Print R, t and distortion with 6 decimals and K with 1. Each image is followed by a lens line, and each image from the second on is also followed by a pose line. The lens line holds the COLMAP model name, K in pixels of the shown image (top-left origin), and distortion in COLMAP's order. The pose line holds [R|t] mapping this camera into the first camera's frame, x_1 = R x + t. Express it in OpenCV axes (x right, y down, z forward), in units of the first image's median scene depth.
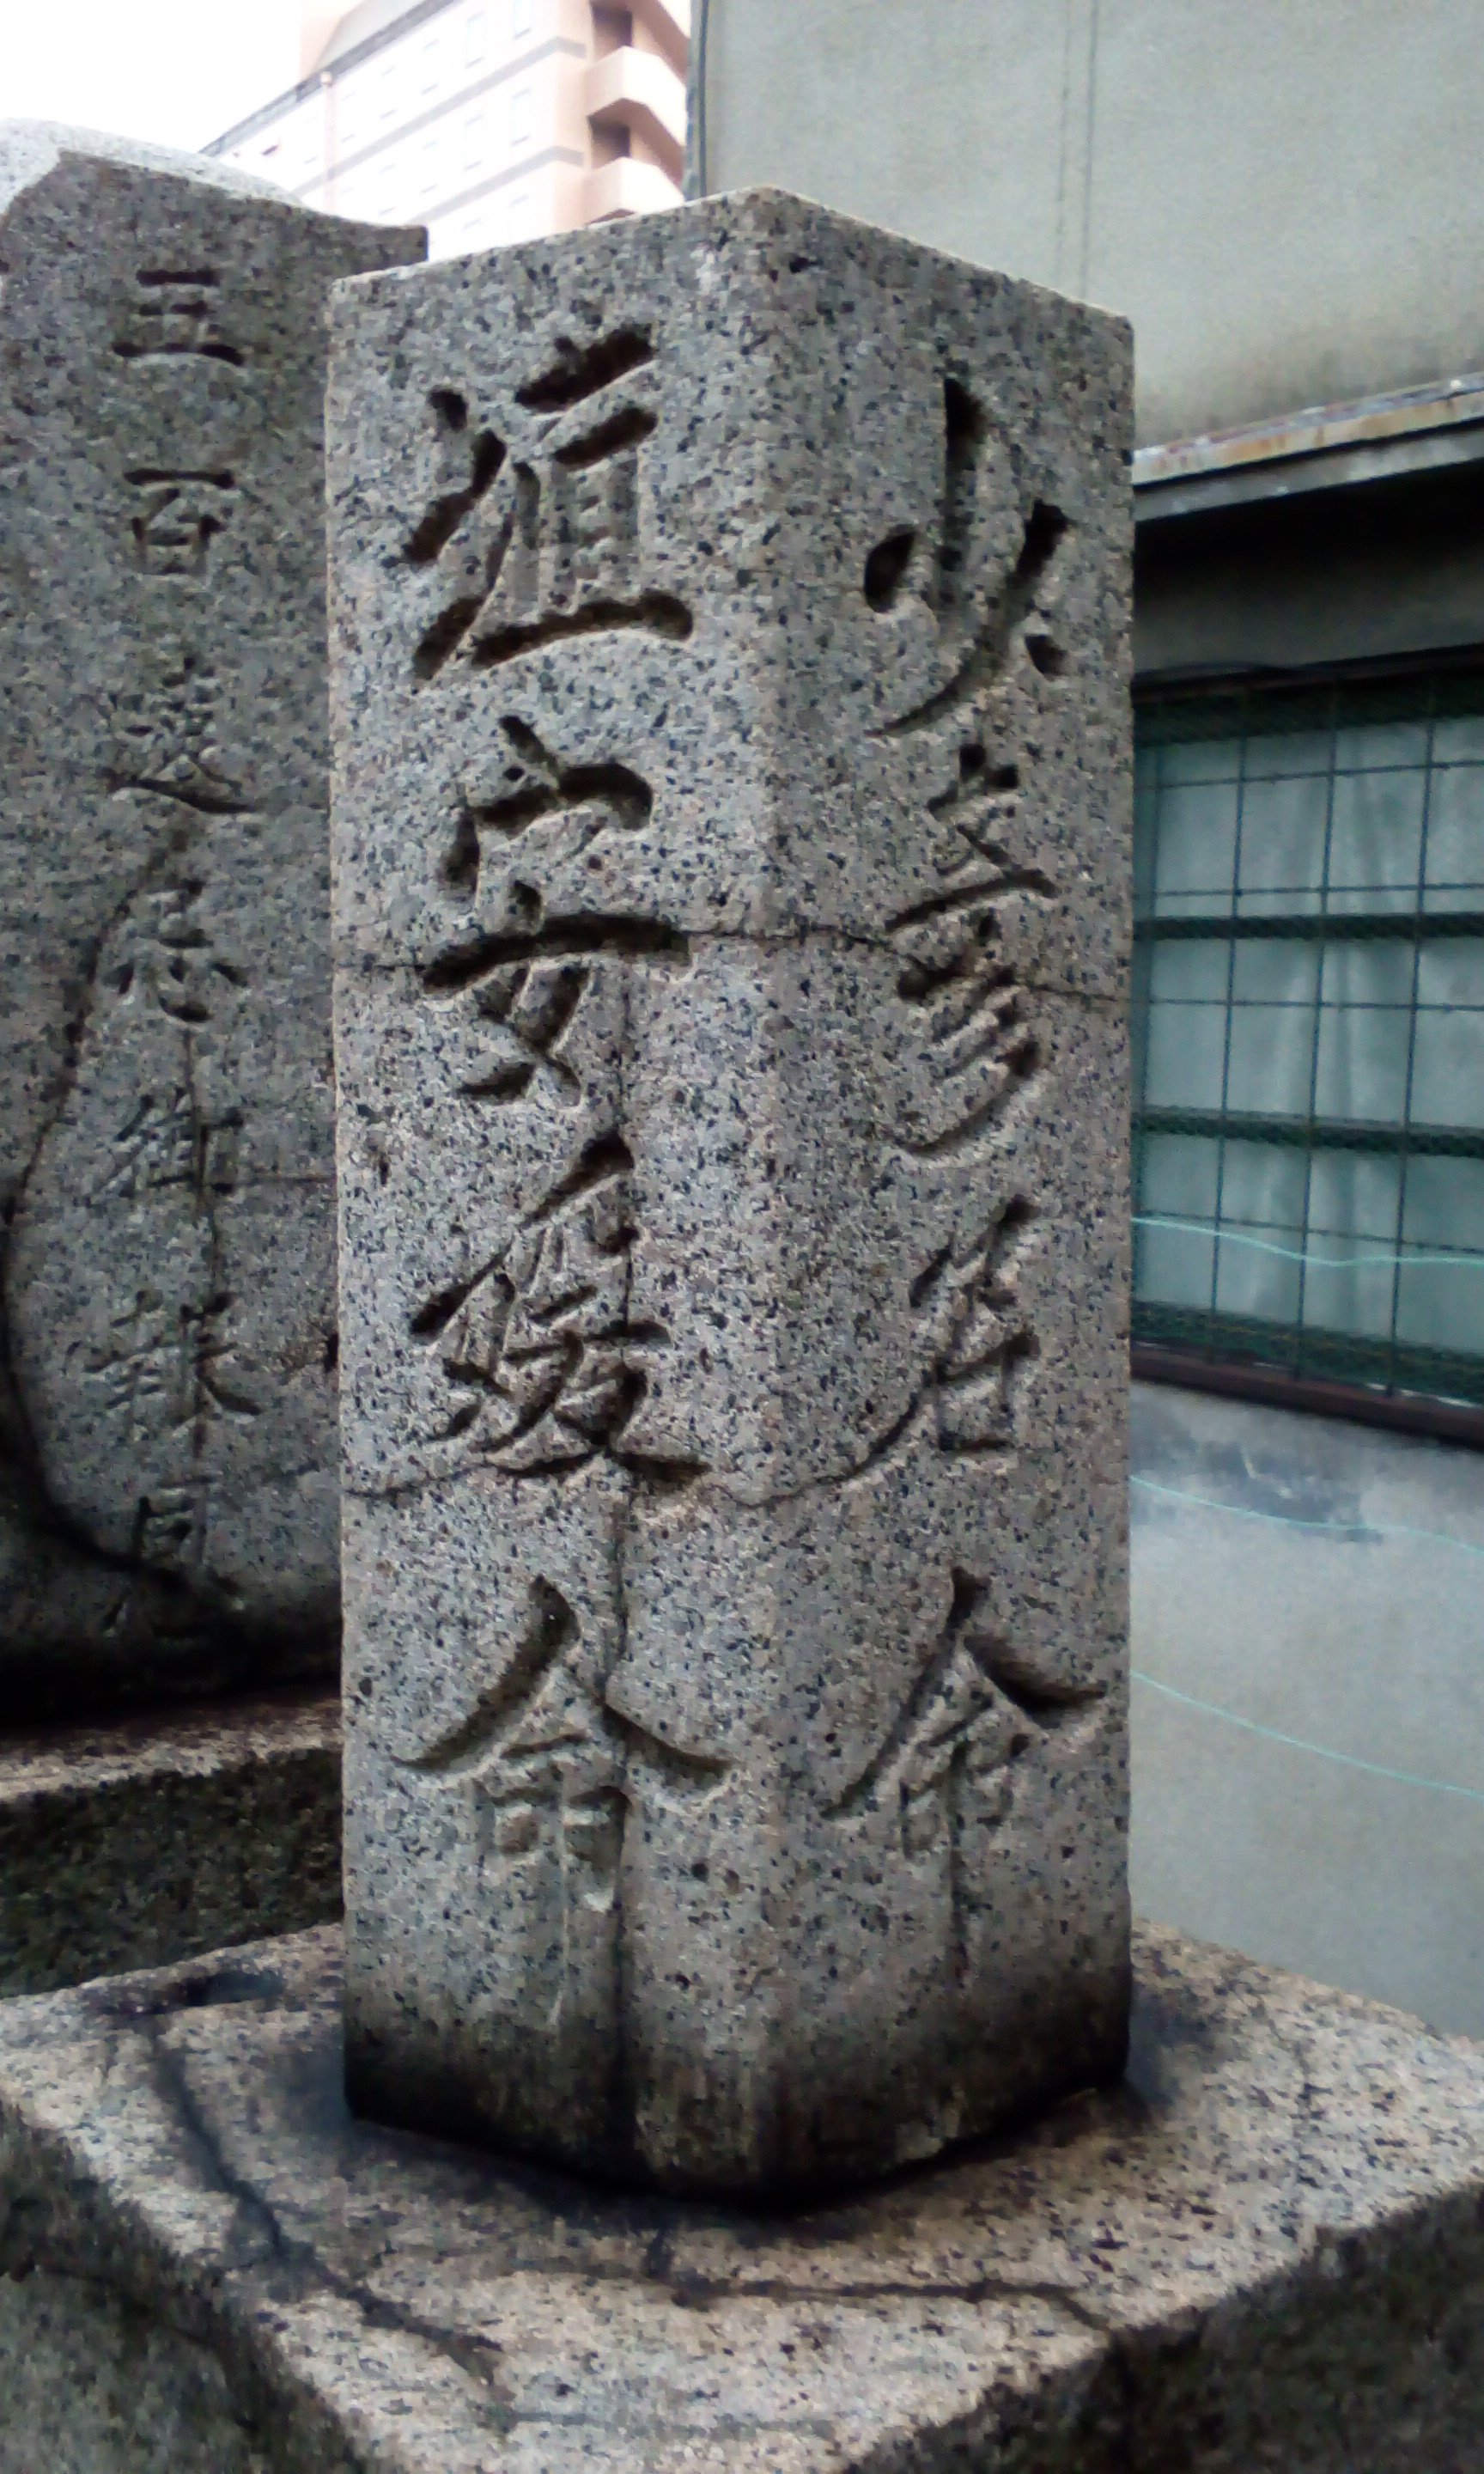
lens RADIAL K [[2328.0, 0, 773.3], [0, 2328.0, 1227.3], [0, 0, 1]] dist [0.001171, 0.000000]
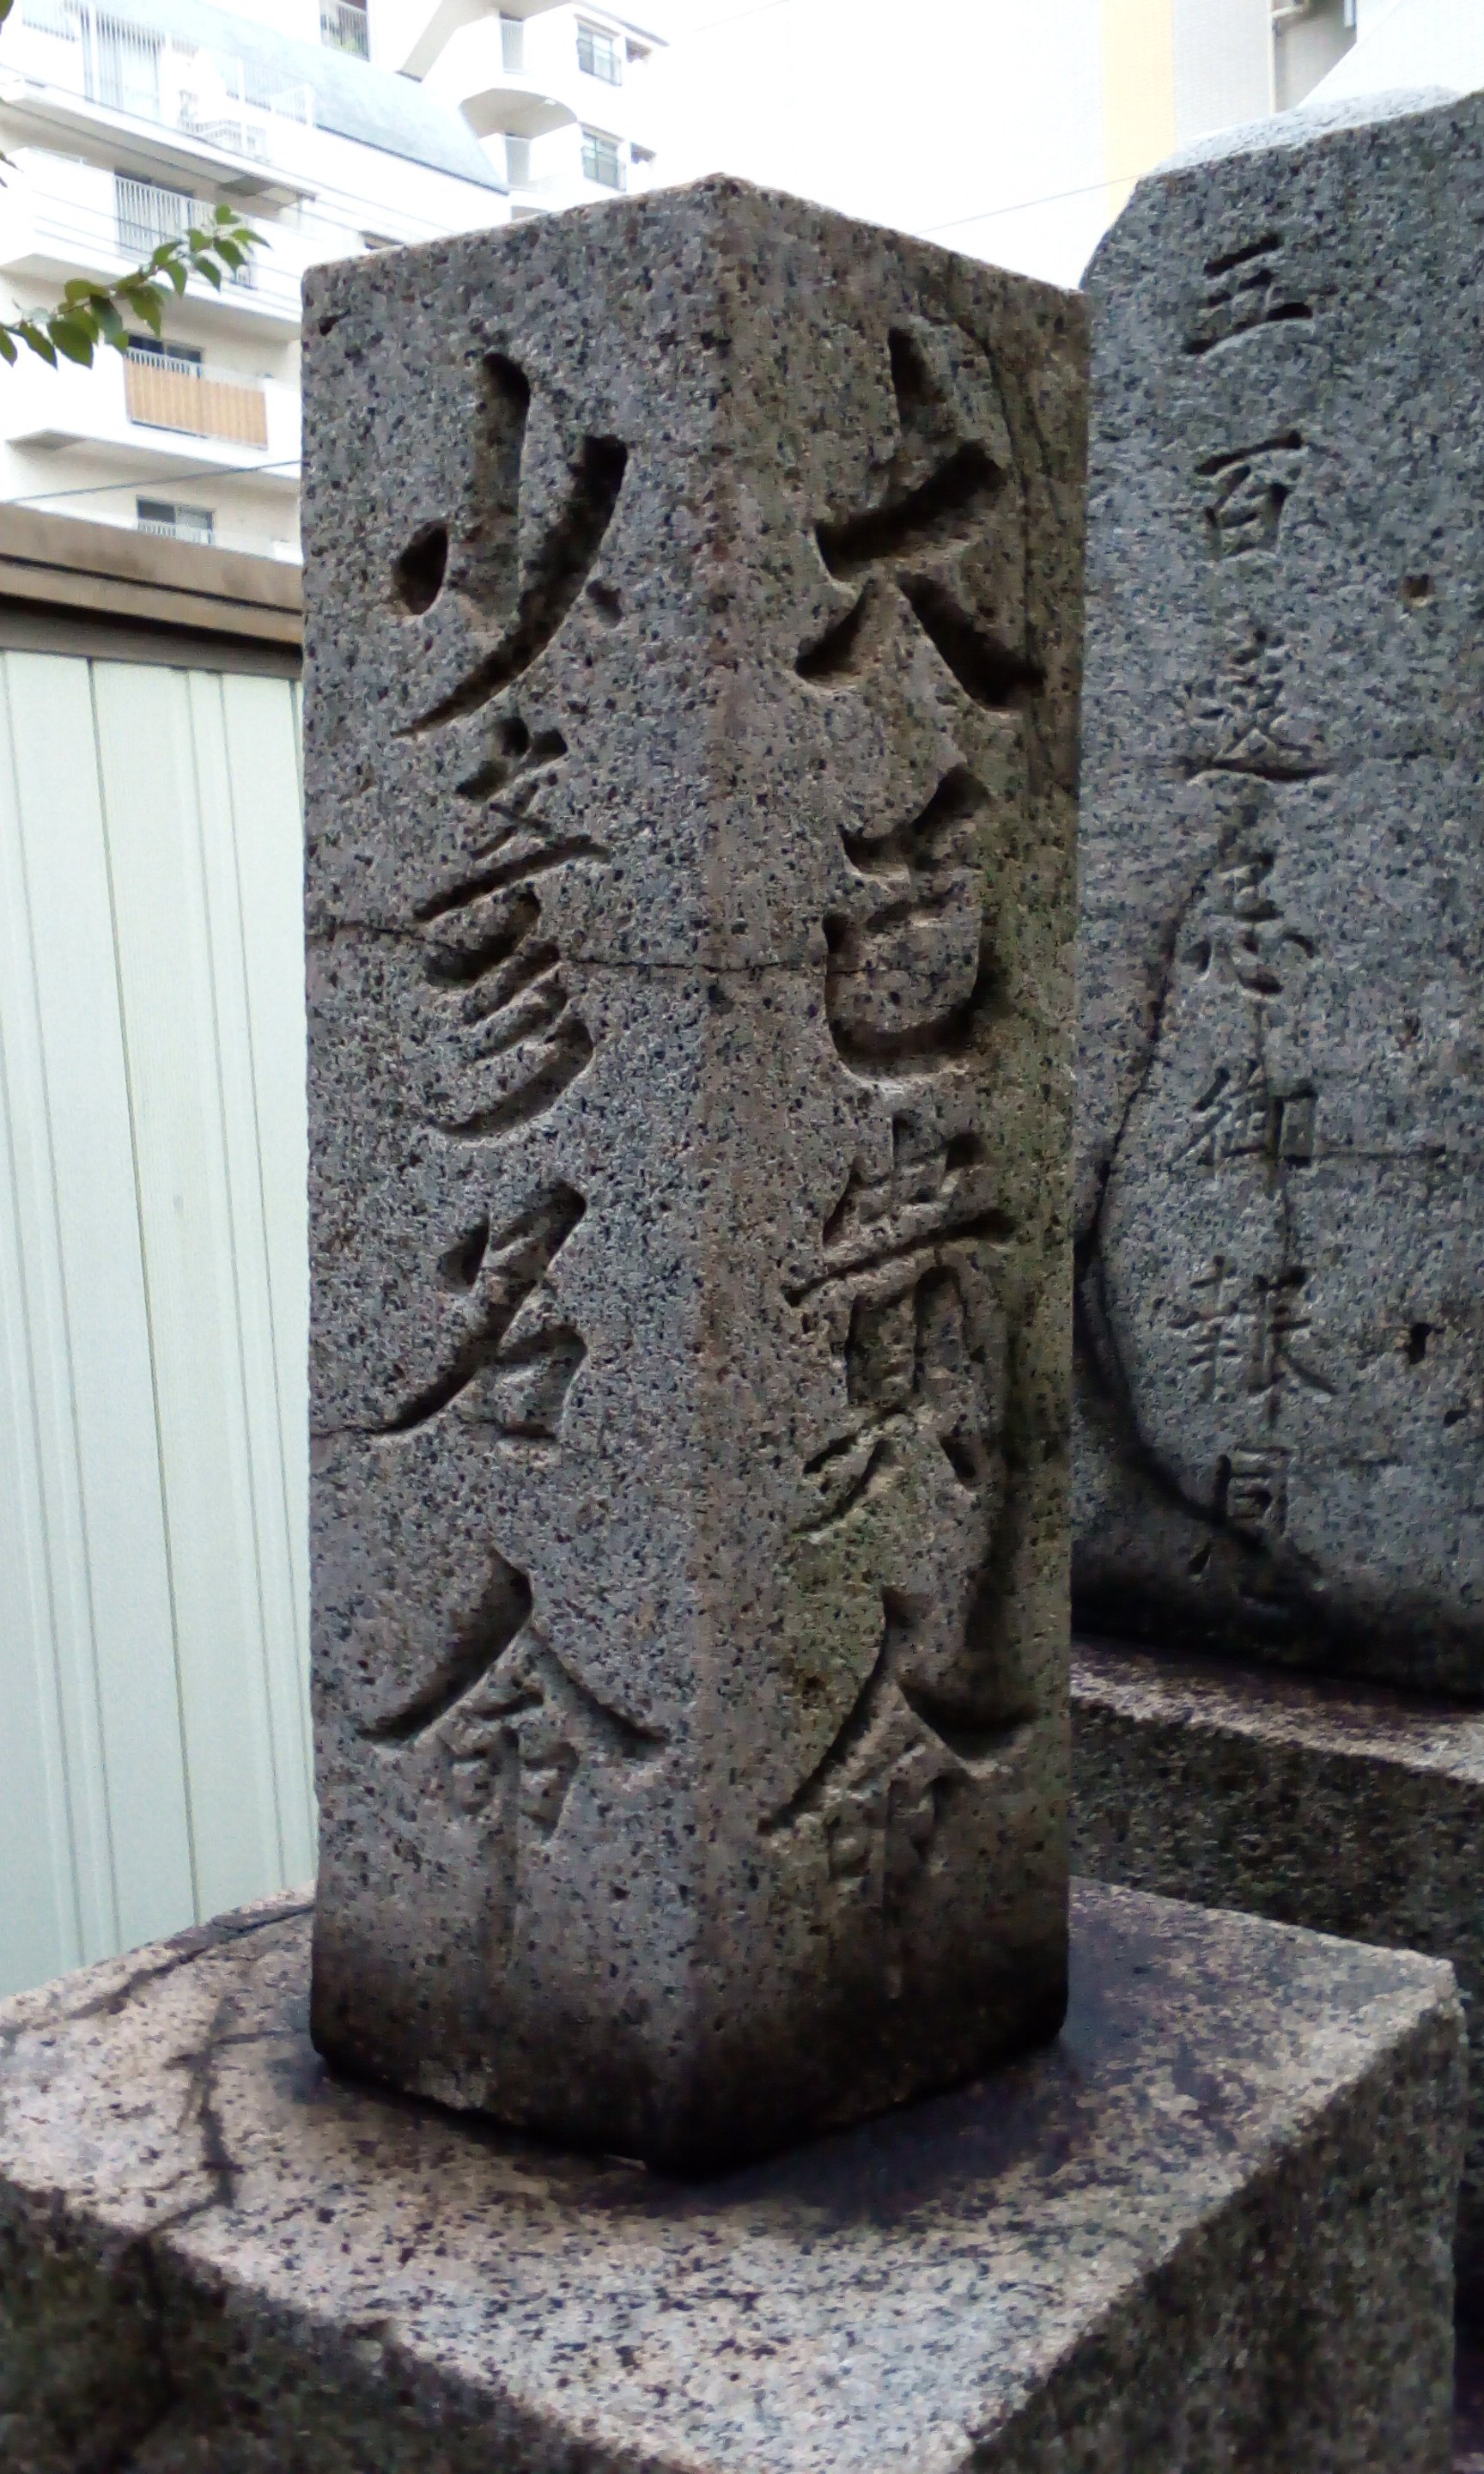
lens RADIAL K [[2328.0, 0, 765.9], [0, 2328.0, 1232.2], [0, 0, 1]] dist [0.001171, 0.000000]
pose [[0.294152, 0.065301, -0.953525, 1.061477], [-0.045568, 0.997487, 0.054255, -0.049297], [0.954672, 0.027491, 0.296388, 0.813427]]
